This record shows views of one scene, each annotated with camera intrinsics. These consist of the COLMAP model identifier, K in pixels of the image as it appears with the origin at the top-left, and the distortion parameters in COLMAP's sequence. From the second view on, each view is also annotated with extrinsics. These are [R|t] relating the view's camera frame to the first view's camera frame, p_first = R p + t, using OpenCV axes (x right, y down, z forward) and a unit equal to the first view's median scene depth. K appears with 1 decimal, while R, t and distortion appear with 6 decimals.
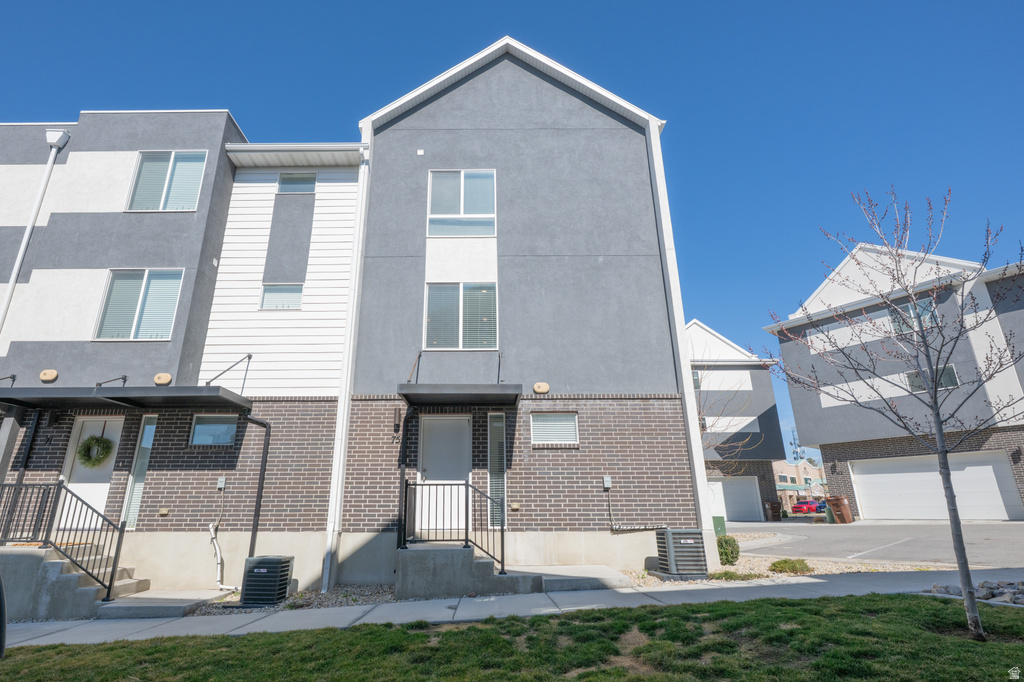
lens RADIAL K [[494.7, 0, 488.0], [0, 494.7, 357.1], [0, 0, 1]] dist [0.000512, -0.000101]
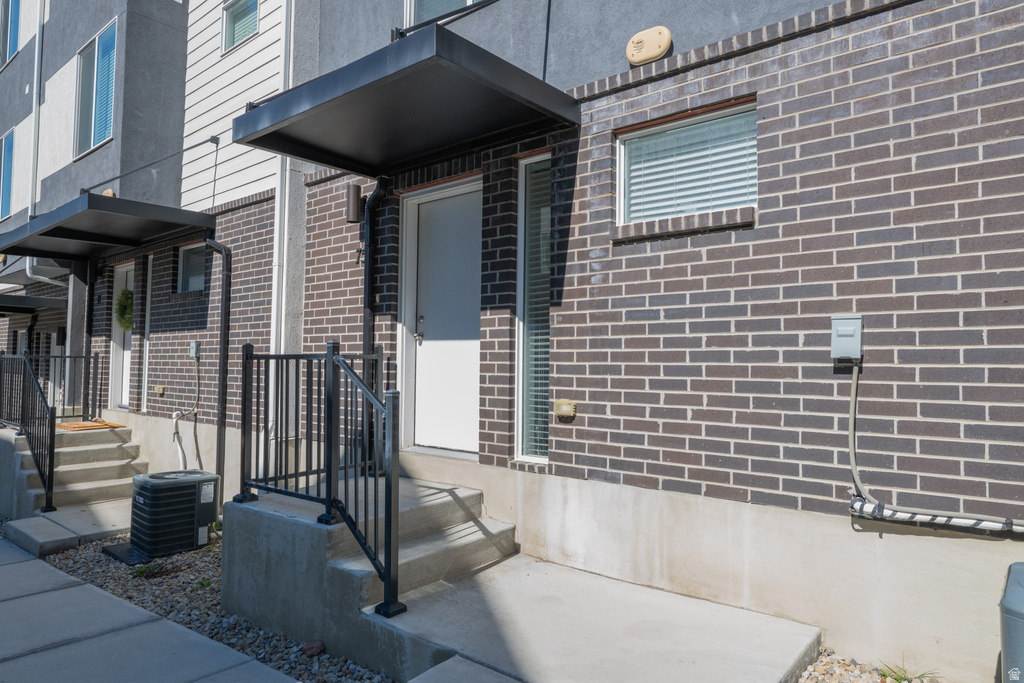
lens RADIAL K [[640.3, 0, 545.3], [0, 640.3, 338.7], [0, 0, 1]] dist [-0.002581, -0.000724]
pose [[0.784850, -0.015926, -0.619481, 0.313011], [0.178539, 0.963092, 0.201439, 0.150891], [0.593409, -0.268701, 0.758726, 0.626590]]
